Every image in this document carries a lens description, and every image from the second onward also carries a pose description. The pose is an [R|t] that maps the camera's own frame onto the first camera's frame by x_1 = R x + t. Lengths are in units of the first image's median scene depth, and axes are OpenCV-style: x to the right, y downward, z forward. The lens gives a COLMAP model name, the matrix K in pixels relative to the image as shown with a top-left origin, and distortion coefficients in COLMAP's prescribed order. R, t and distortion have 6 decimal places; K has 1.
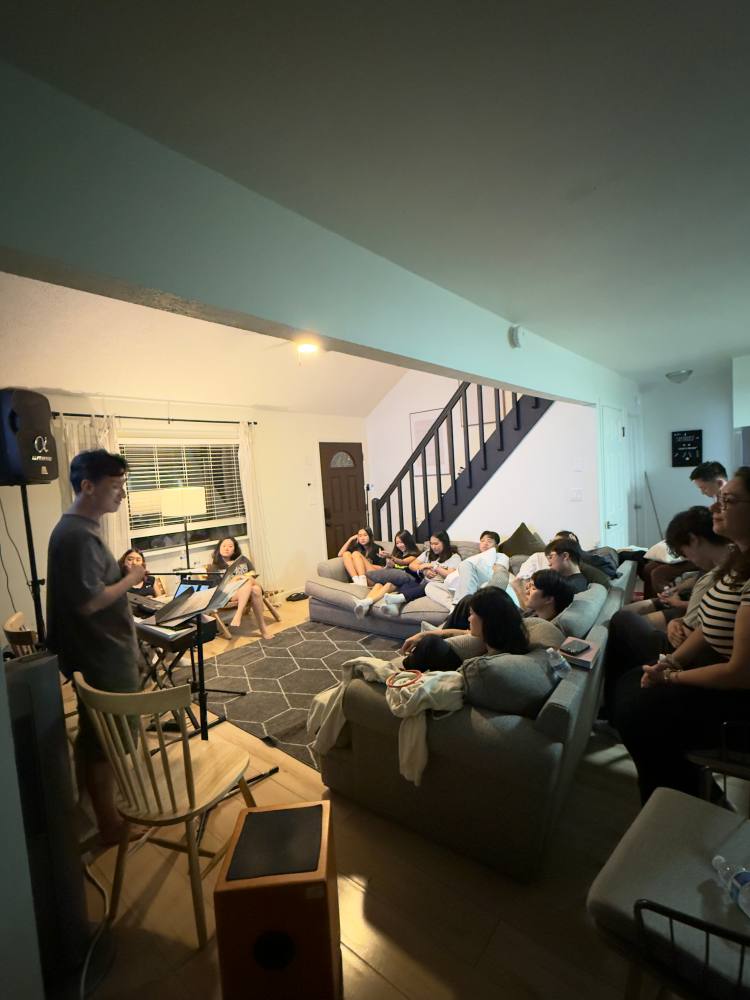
lens RADIAL K [[462.7, 0, 373.5], [0, 462.7, 501.3], [0, 0, 1]] dist [0.006726, -0.003569]
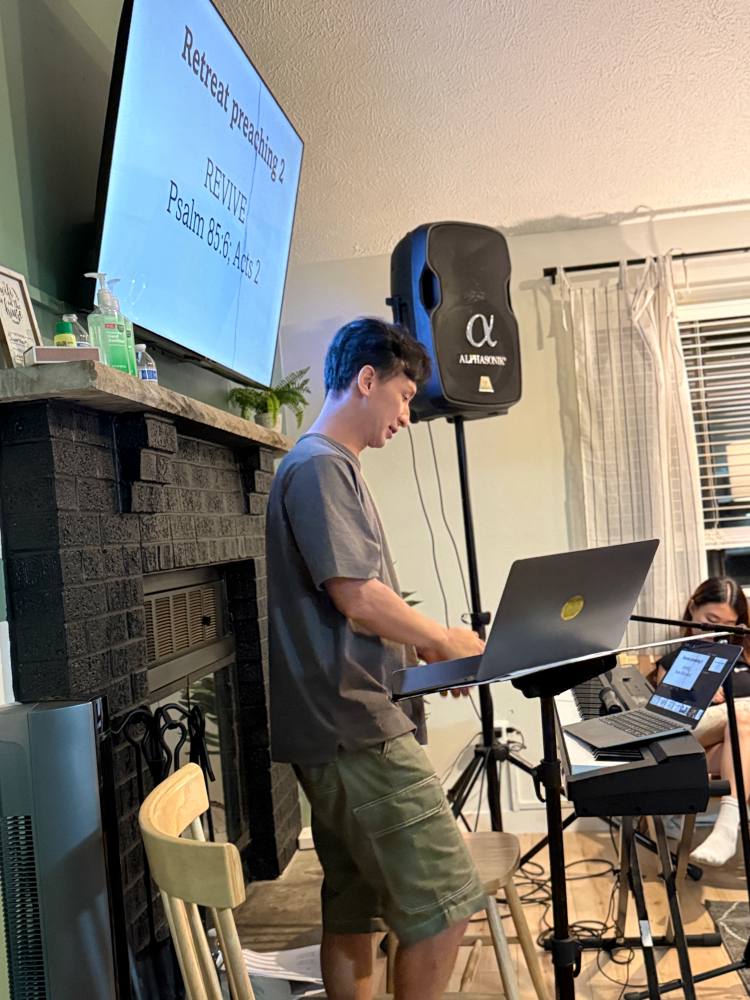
lens RADIAL K [[1120.8, 0, 371.4], [0, 1120.8, 501.4], [0, 0, 1]] dist [0.012533, 0.000000]
pose [[0.538312, -0.006150, -0.842723, 0.149719], [-0.007050, 0.999906, -0.011801, 0.051920], [0.842716, 0.012293, 0.538218, 0.222381]]
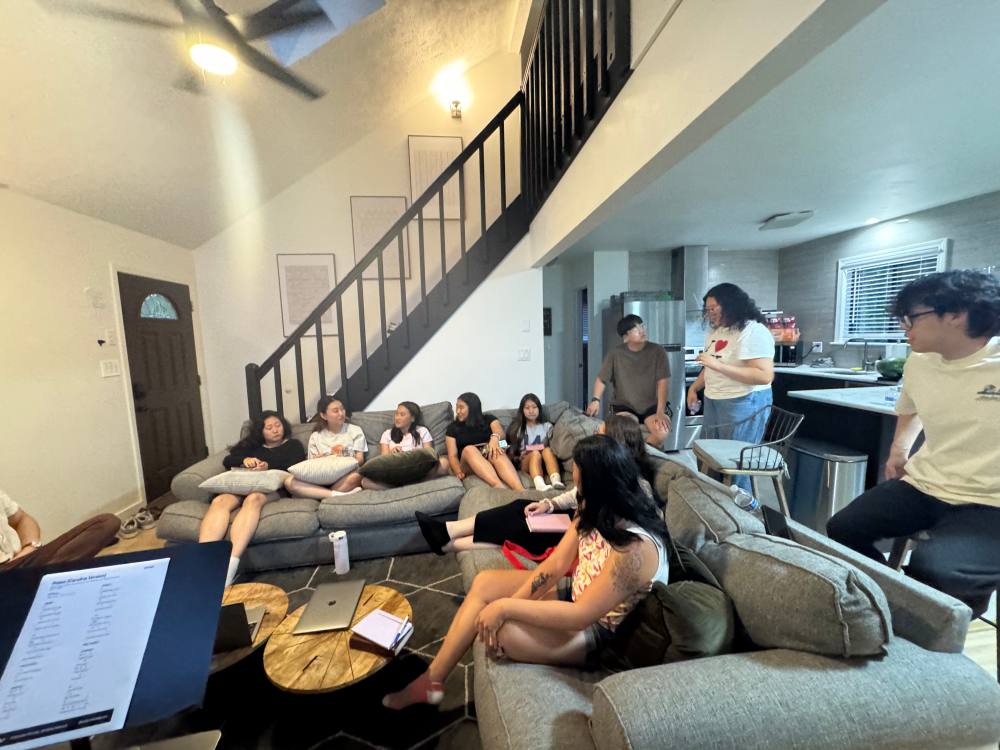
lens RADIAL K [[401.0, 0, 502.4], [0, 401.0, 372.9], [0, 0, 1]] dist [-0.001057, 0.000310]
pose [[0.681031, -0.023666, 0.731872, -0.237814], [0.030705, 0.999521, 0.003748, 0.022678], [-0.731610, 0.019920, 0.681432, 0.432231]]
